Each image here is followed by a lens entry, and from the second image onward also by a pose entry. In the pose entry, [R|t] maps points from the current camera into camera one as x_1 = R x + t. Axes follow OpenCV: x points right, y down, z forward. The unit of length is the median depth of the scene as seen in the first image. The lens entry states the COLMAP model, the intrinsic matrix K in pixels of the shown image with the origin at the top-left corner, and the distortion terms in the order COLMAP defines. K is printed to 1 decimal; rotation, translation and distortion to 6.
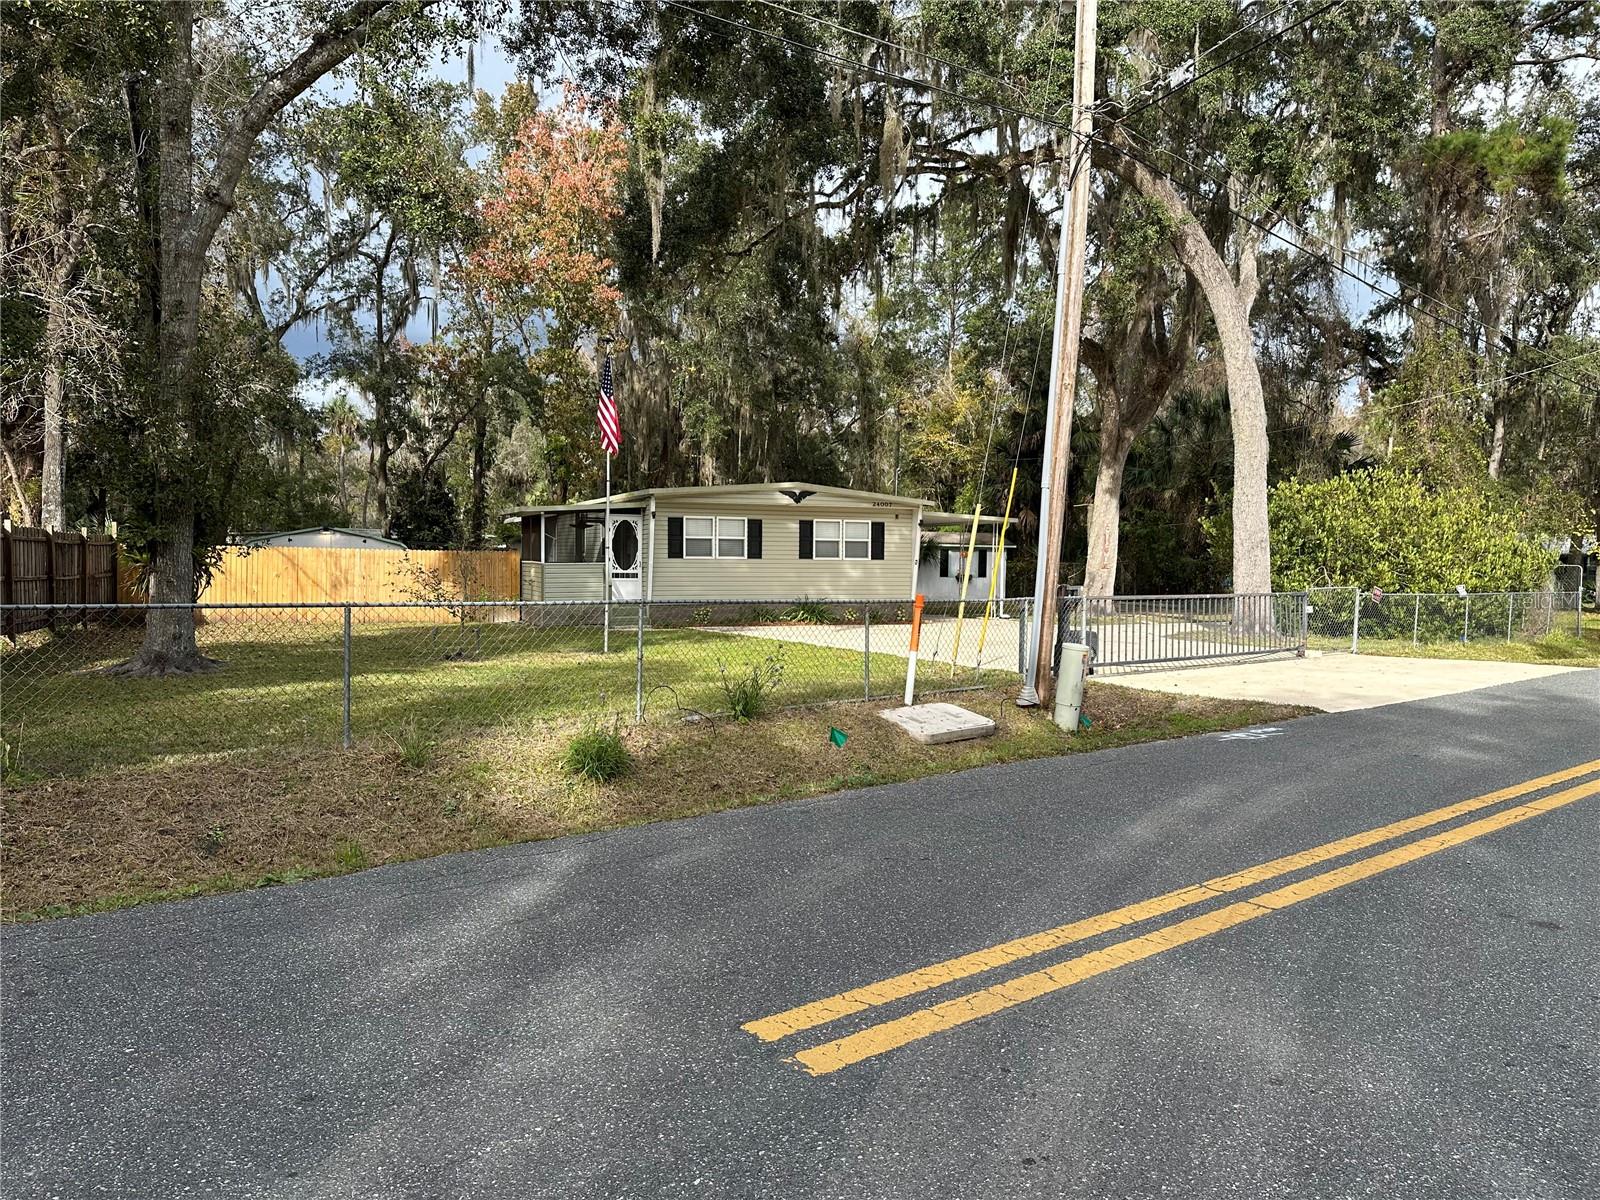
lens RADIAL K [[1108.4, 0, 795.4], [0, 1108.4, 594.2], [0, 0, 1]] dist [0.074685, -0.068360]
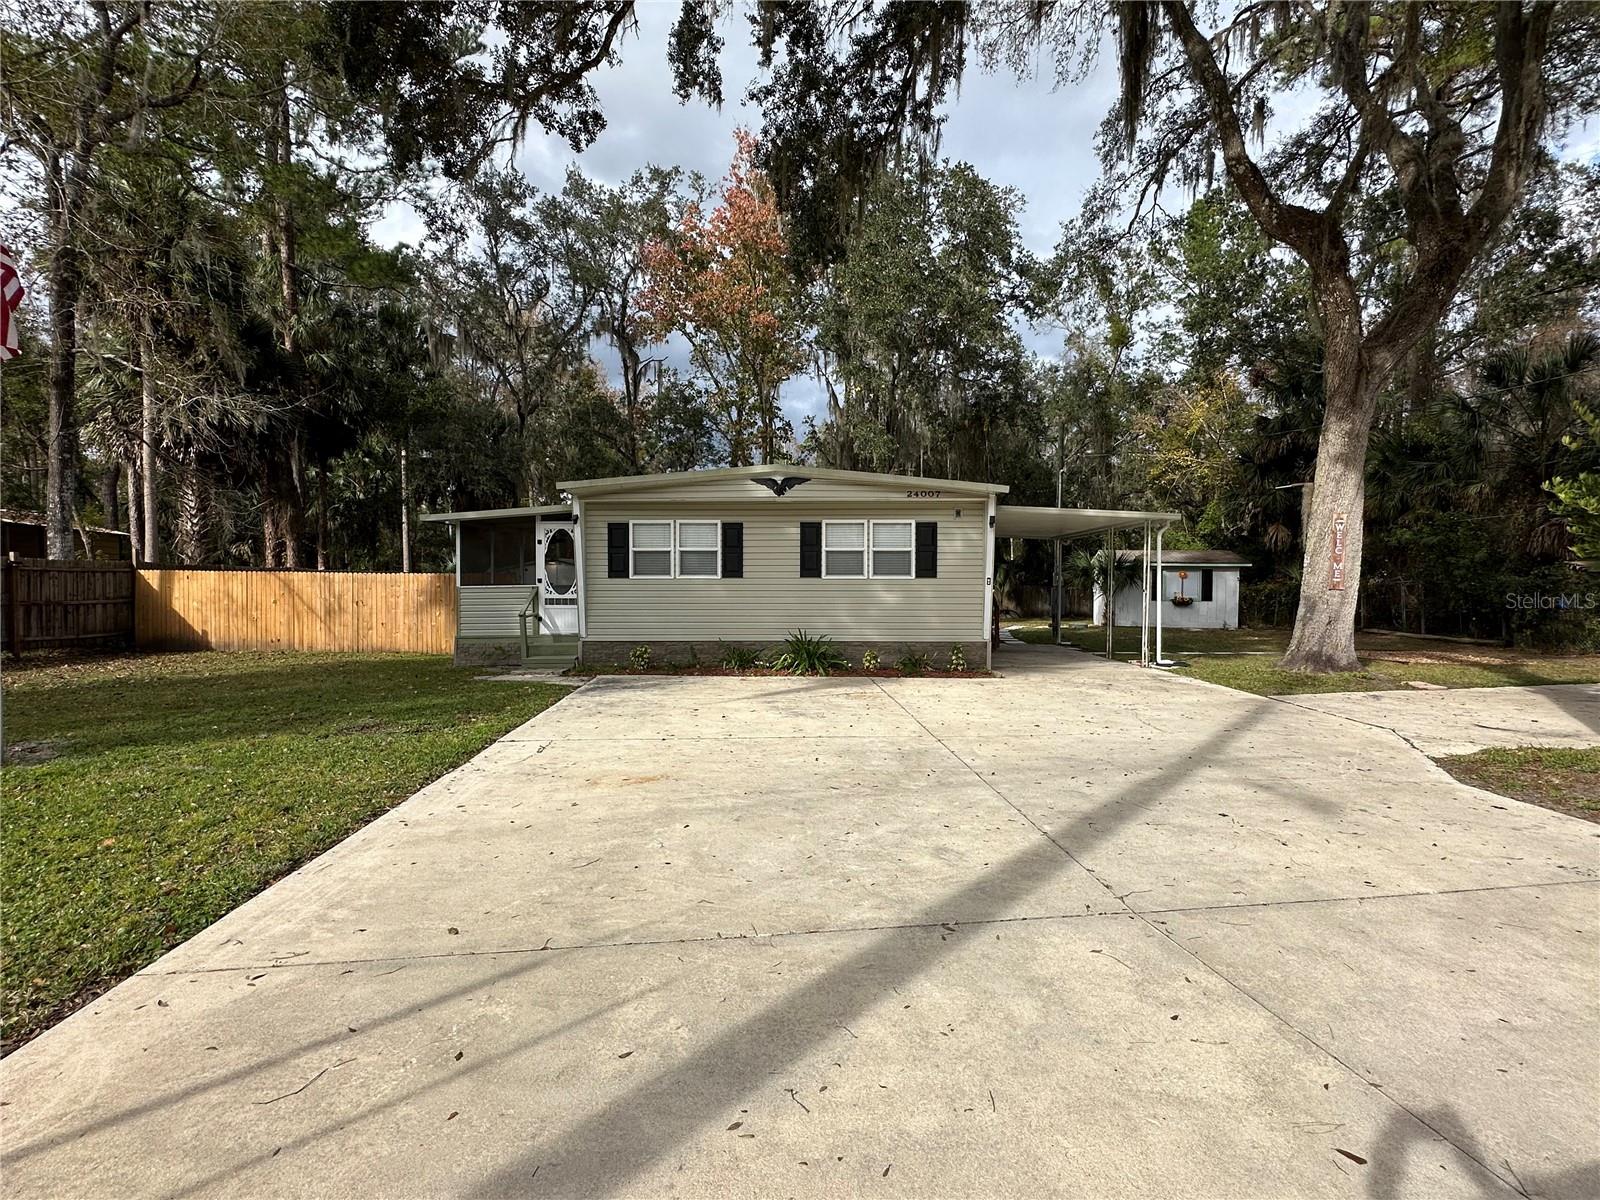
lens RADIAL K [[750.7, 0, 801.0], [0, 750.7, 598.7], [0, 0, 1]] dist [-0.006490, 0.001372]
pose [[0.914176, -0.000153, -0.405318, 0.195199], [-0.005733, 0.999895, -0.013310, -0.012262], [0.405278, 0.014491, 0.914079, 0.567238]]
